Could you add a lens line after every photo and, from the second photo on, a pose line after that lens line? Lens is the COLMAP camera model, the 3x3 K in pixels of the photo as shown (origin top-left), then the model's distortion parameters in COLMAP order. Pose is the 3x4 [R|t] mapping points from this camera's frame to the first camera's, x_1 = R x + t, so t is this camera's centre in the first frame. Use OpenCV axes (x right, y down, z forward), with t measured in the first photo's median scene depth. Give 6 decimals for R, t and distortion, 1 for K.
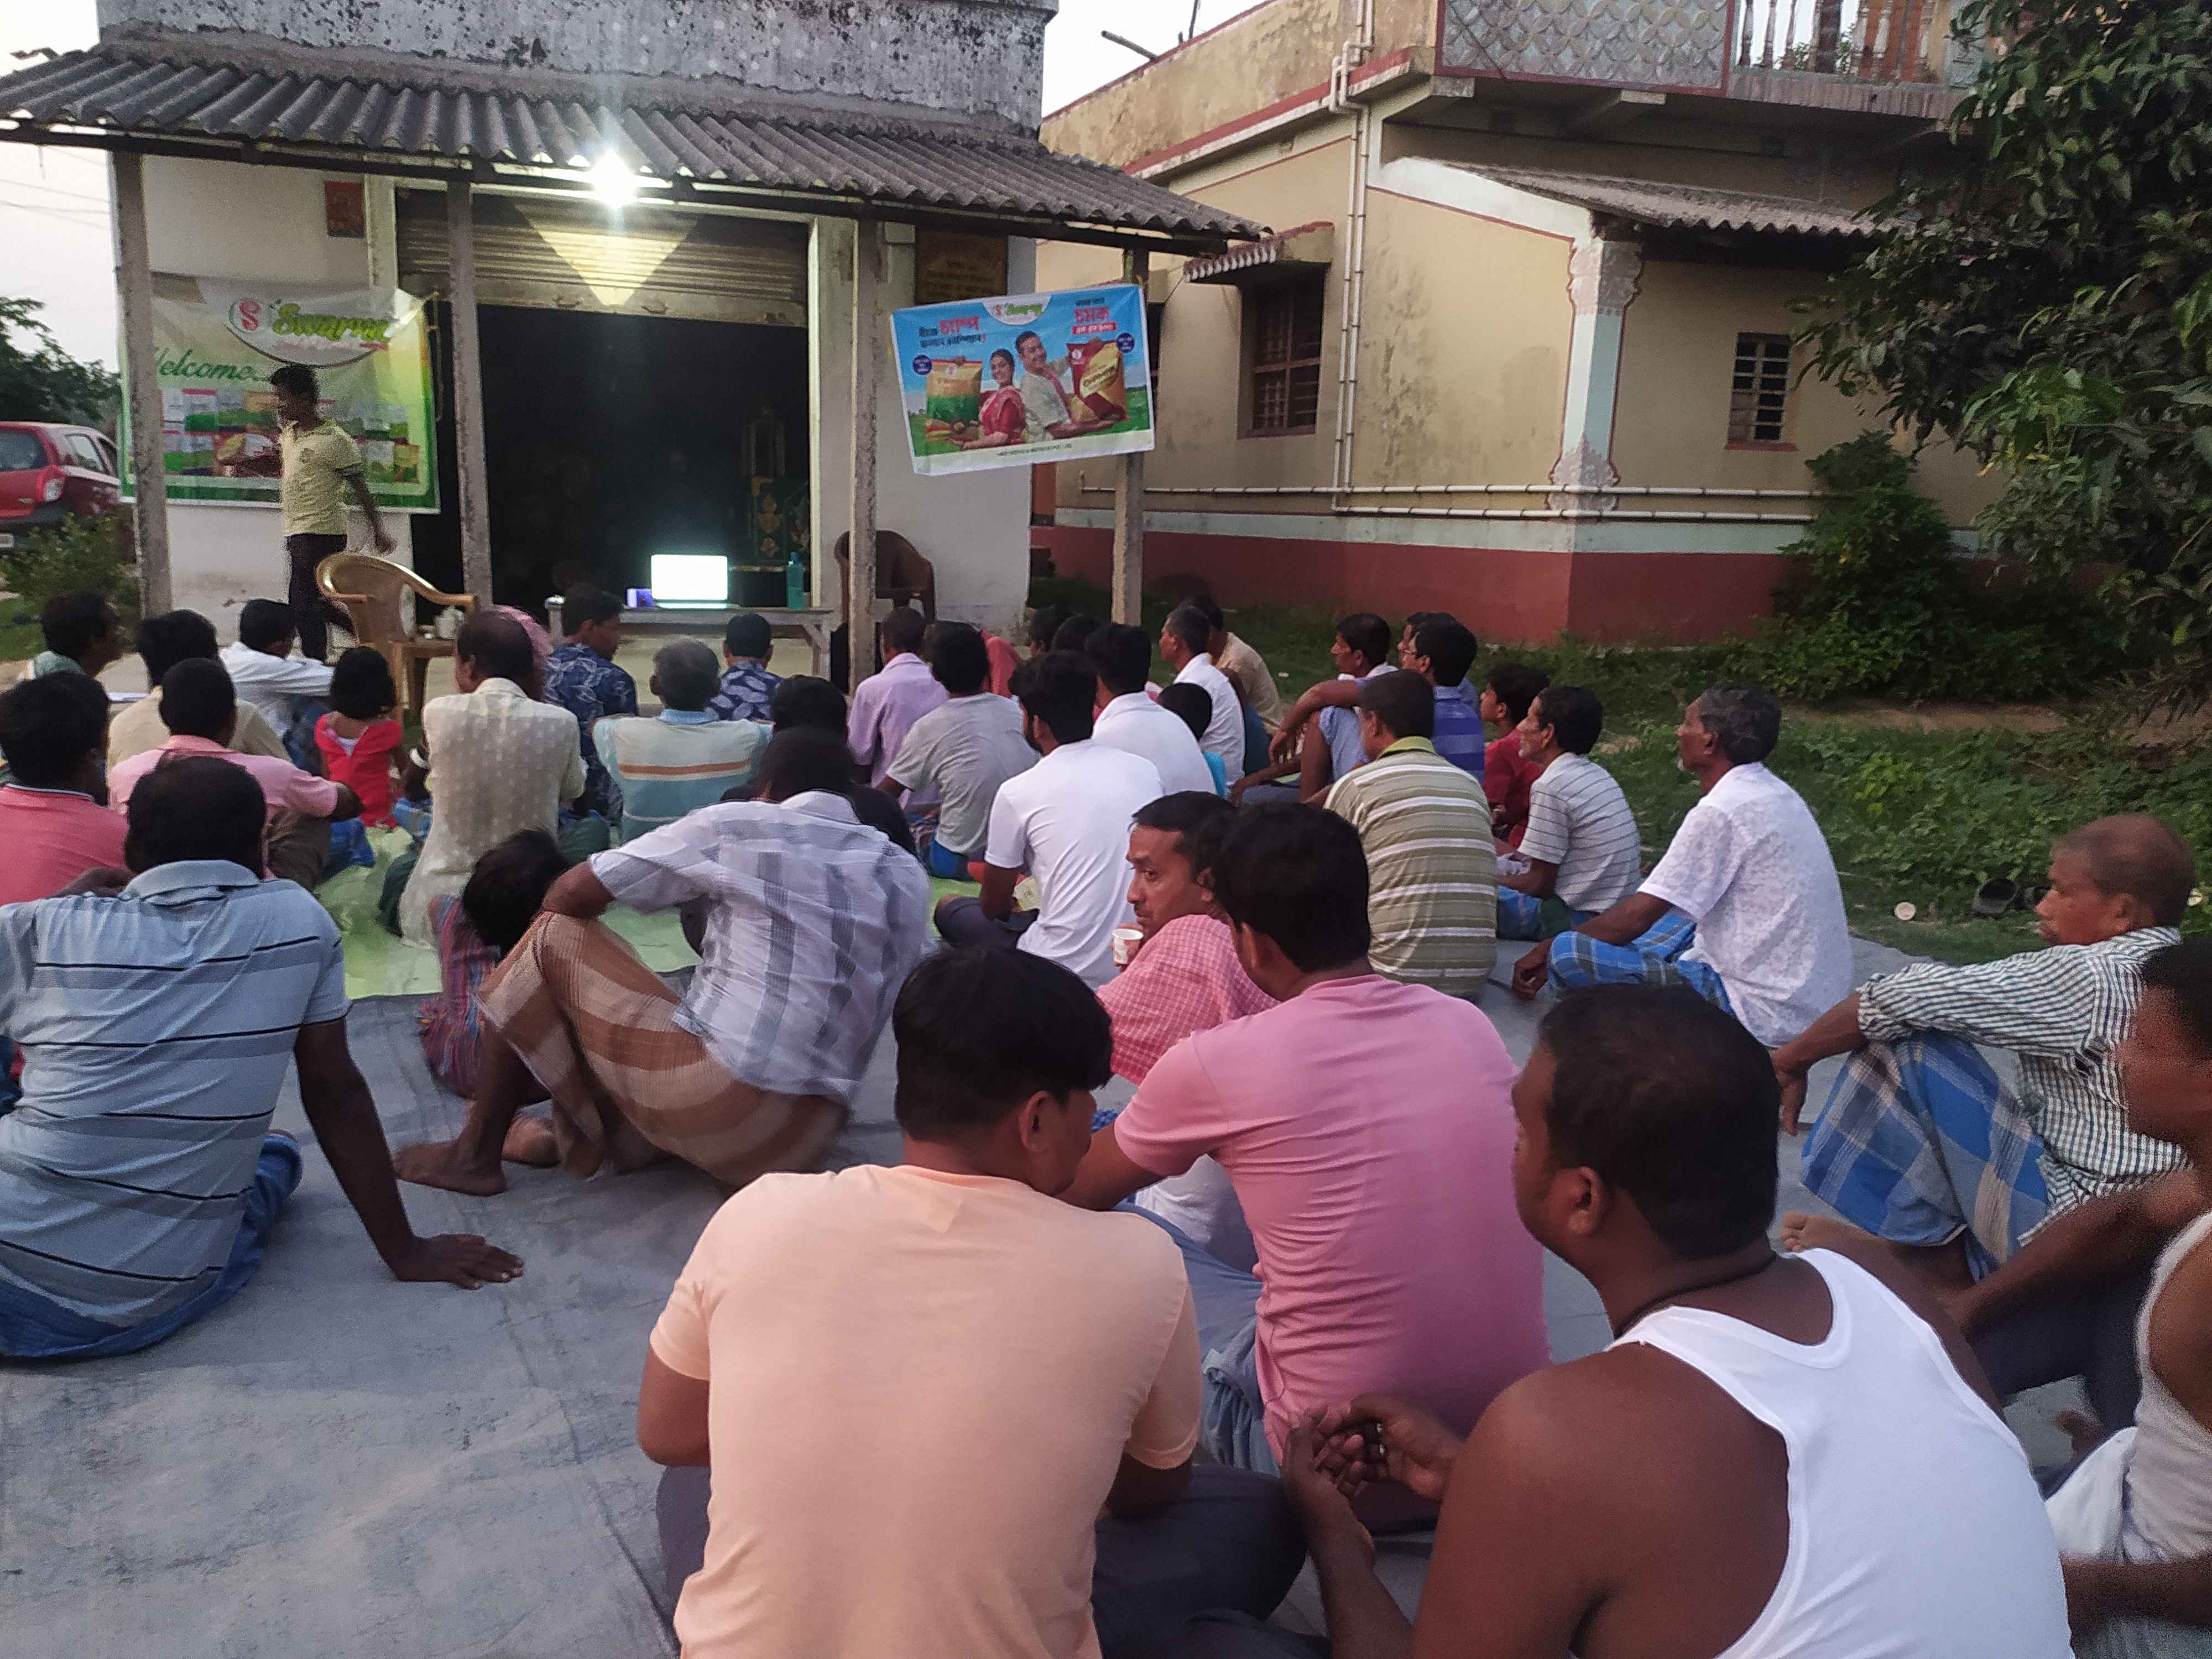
lens RADIAL K [[1759.6, 0, 1106.0], [0, 1759.6, 829.5], [0, 0, 1]] dist [0.053663, -0.079701]
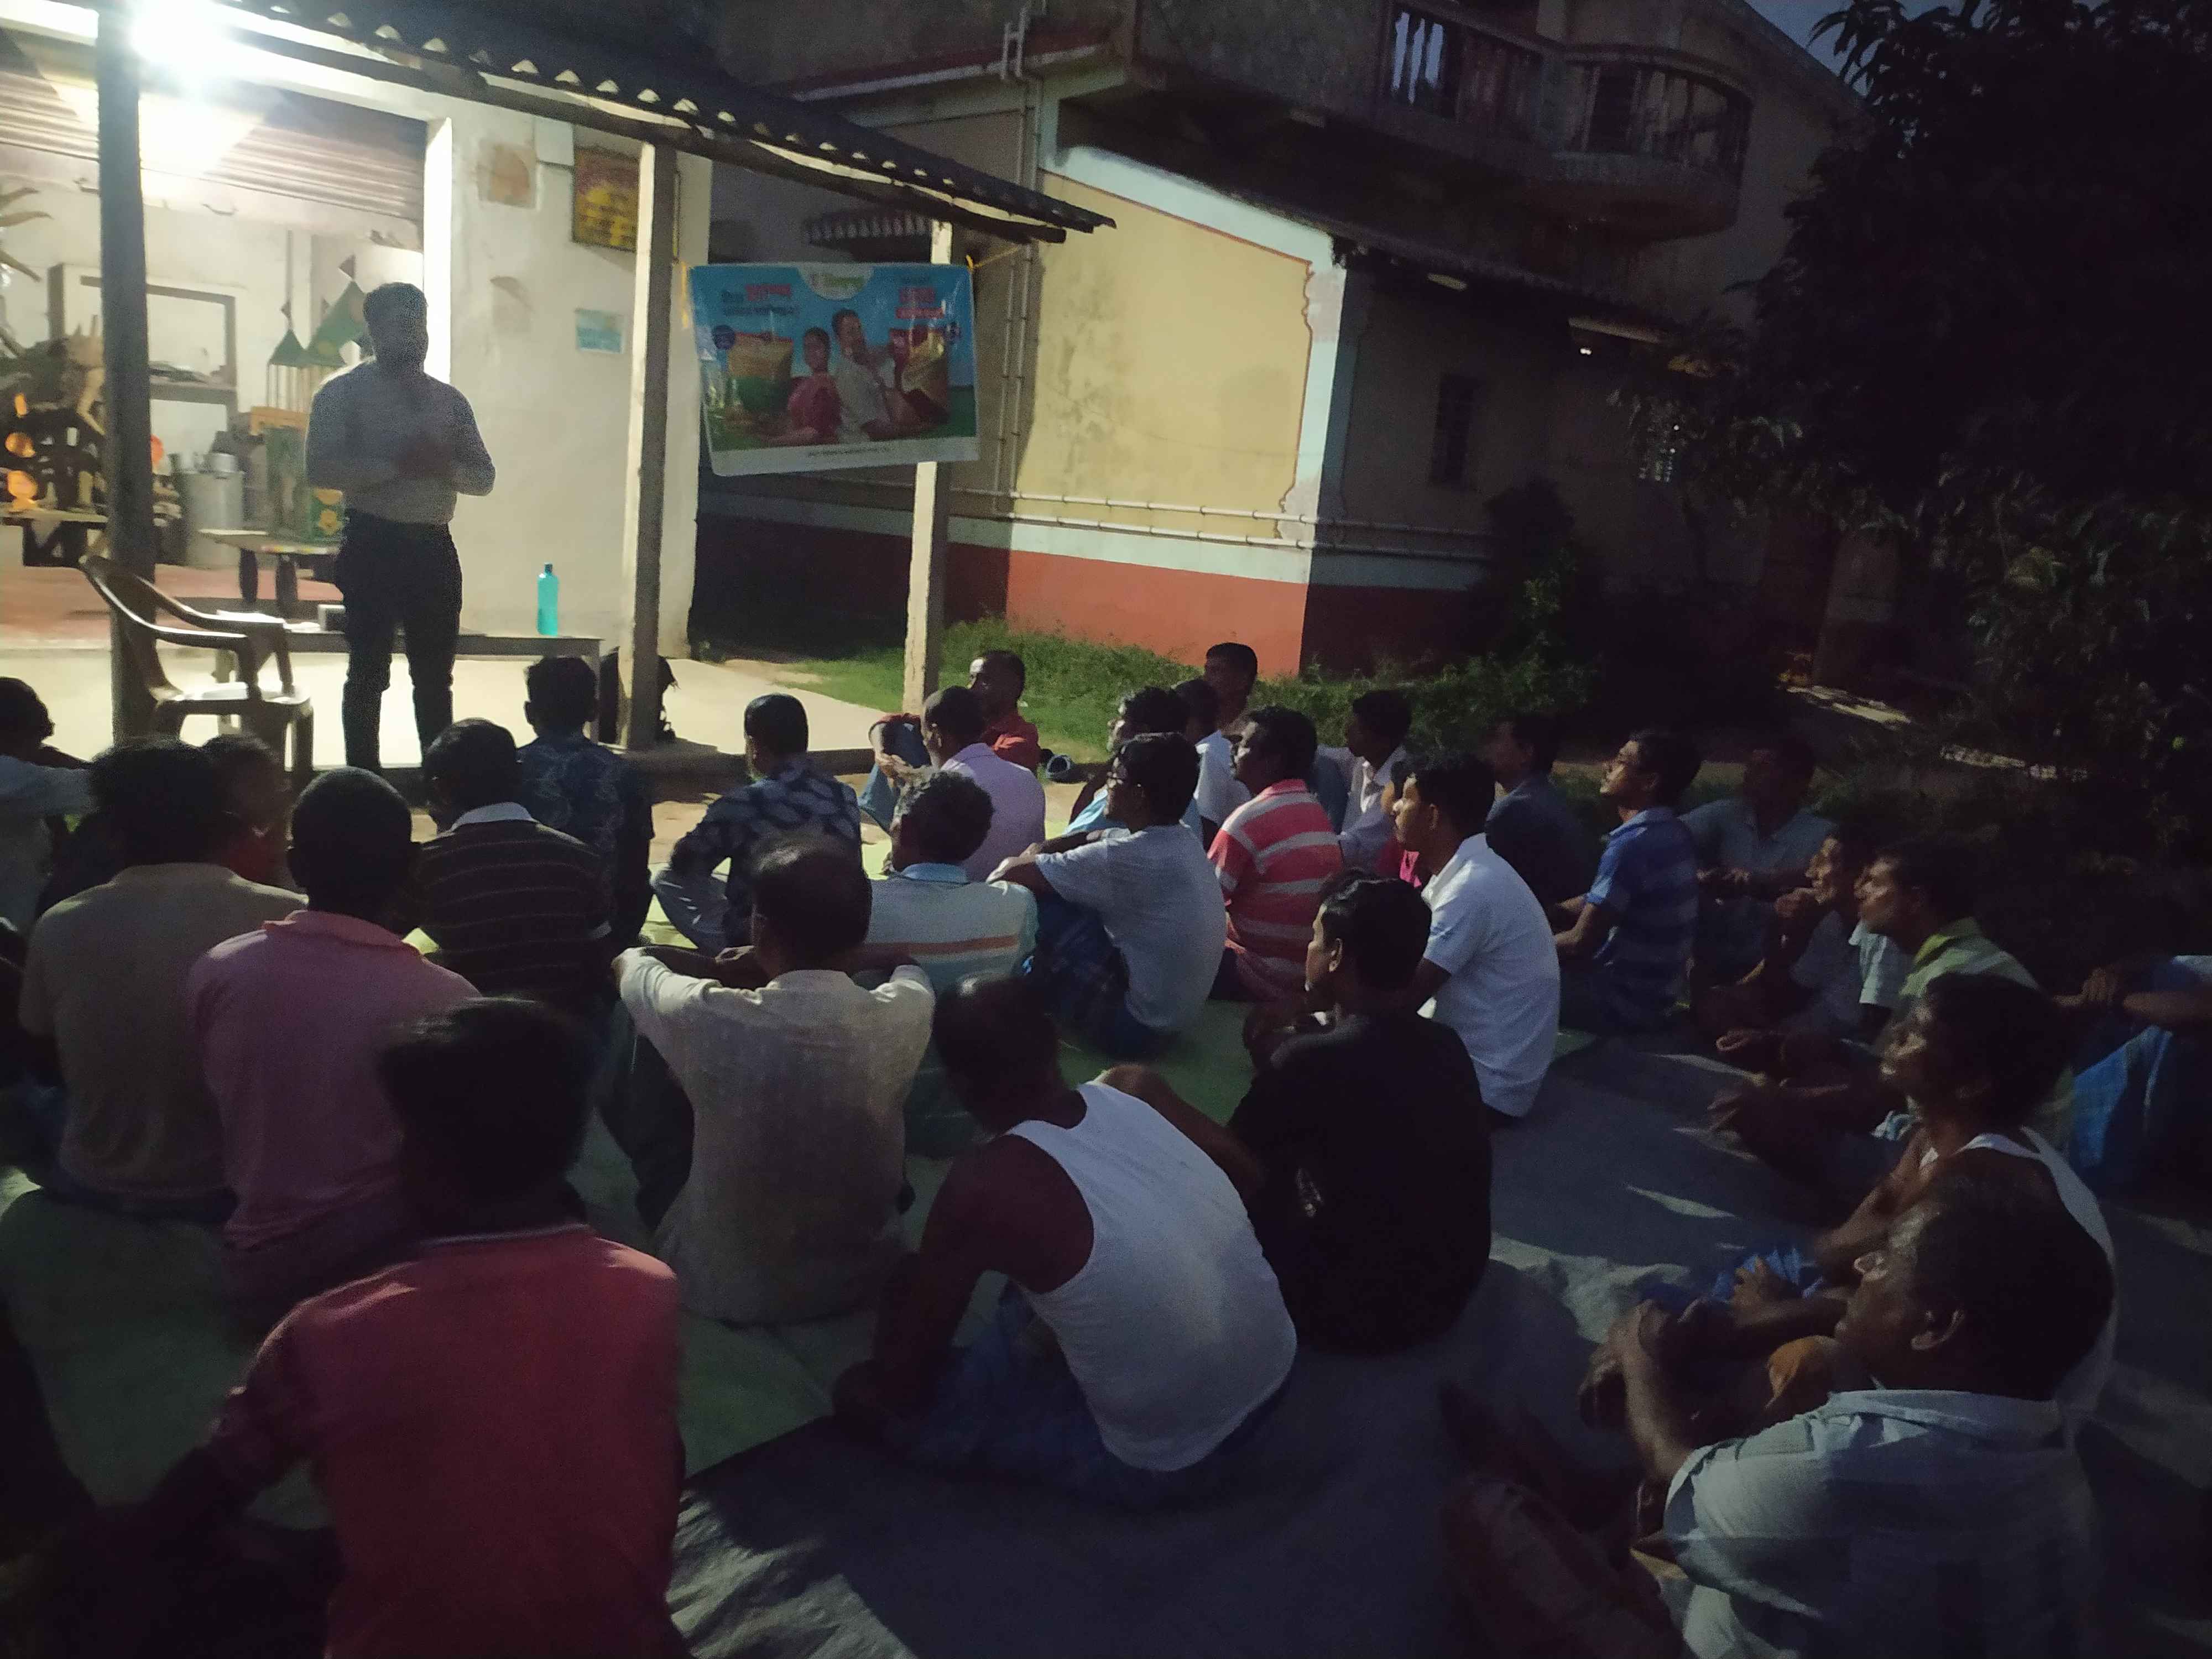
lens RADIAL K [[1759.6, 0, 1106.0], [0, 1759.6, 829.5], [0, 0, 1]] dist [0.053663, -0.079701]
pose [[0.902166, -0.024576, 0.430687, -0.260343], [0.011705, 0.999403, 0.032508, -0.052569], [-0.431229, -0.024286, 0.901916, 0.158107]]
